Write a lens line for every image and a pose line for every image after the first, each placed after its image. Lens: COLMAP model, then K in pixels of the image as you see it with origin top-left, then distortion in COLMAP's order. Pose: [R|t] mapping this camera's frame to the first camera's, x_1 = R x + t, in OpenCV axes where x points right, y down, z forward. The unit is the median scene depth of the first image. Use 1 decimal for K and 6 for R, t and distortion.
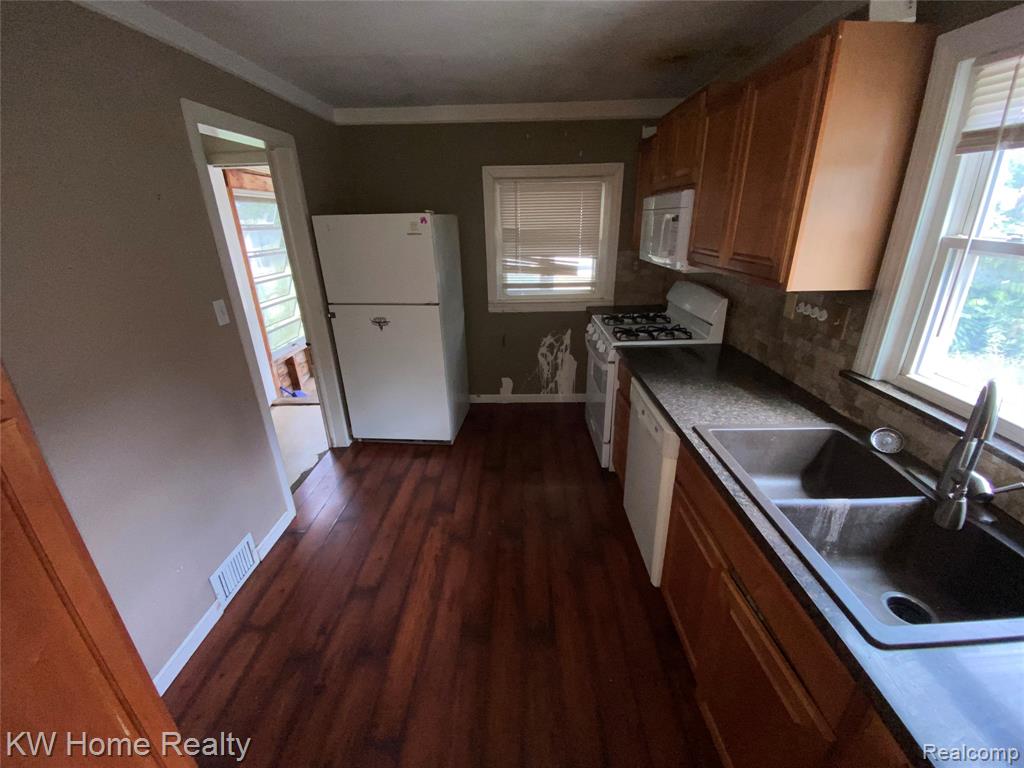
lens RADIAL K [[413.9, 0, 512.0], [0, 413.9, 384.0], [0, 0, 1]] dist [0.020713, -0.020382]
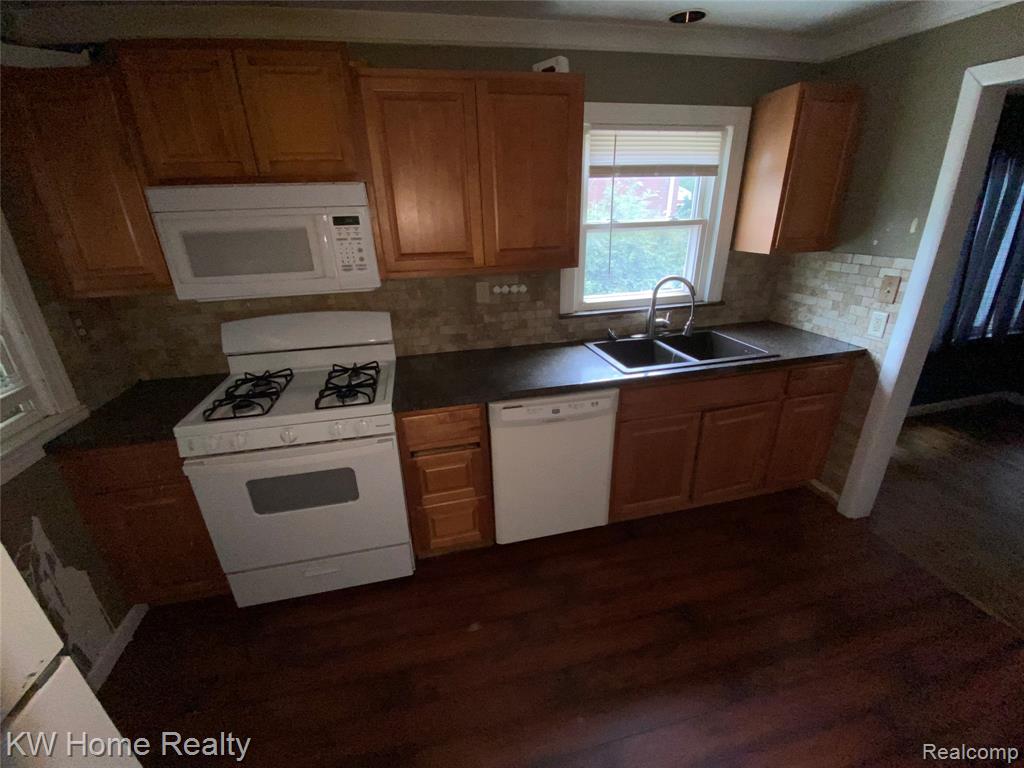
lens RADIAL K [[415.0, 0, 512.0], [0, 415.0, 384.0], [0, 0, 1]] dist [0.037937, -0.040625]
pose [[-0.239118, -0.330867, 0.912880, -0.543149], [0.390609, 0.827949, 0.402400, -0.428015], [-0.888959, 0.452800, -0.068737, 1.155881]]
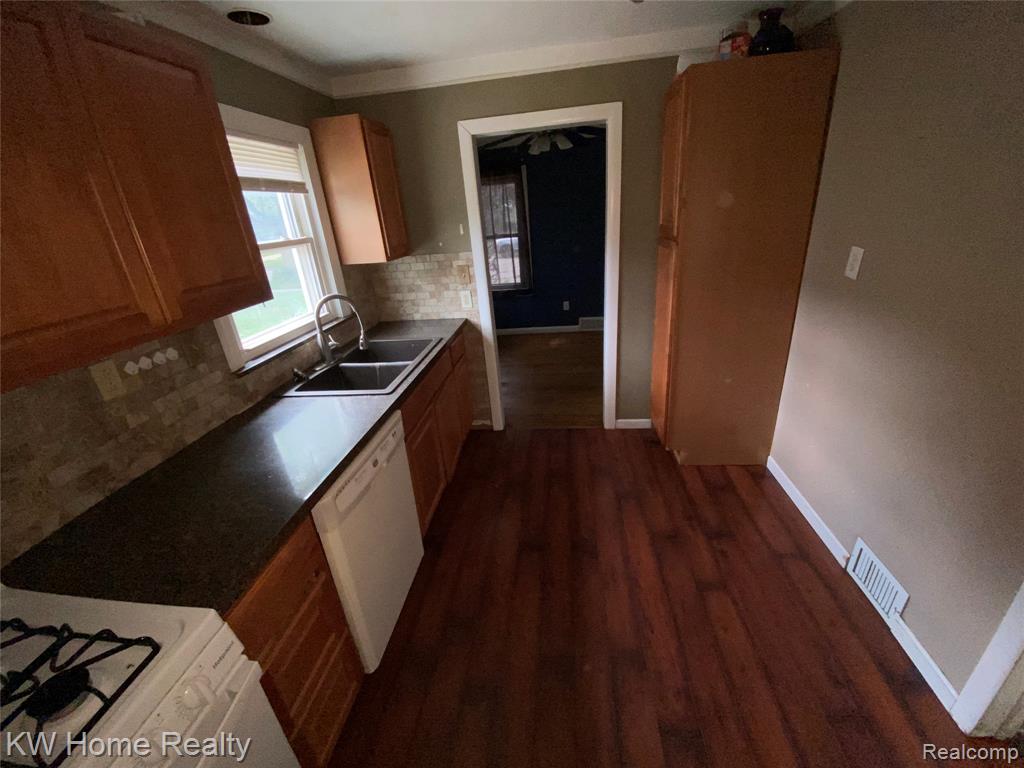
lens RADIAL K [[413.9, 0, 512.0], [0, 413.9, 384.0], [0, 0, 1]] dist [0.020713, -0.020382]
pose [[-0.990033, 0.054025, 0.130058, -0.060710], [0.129670, 0.710009, 0.692150, -0.574492], [-0.054948, 0.702117, -0.709939, 1.480070]]
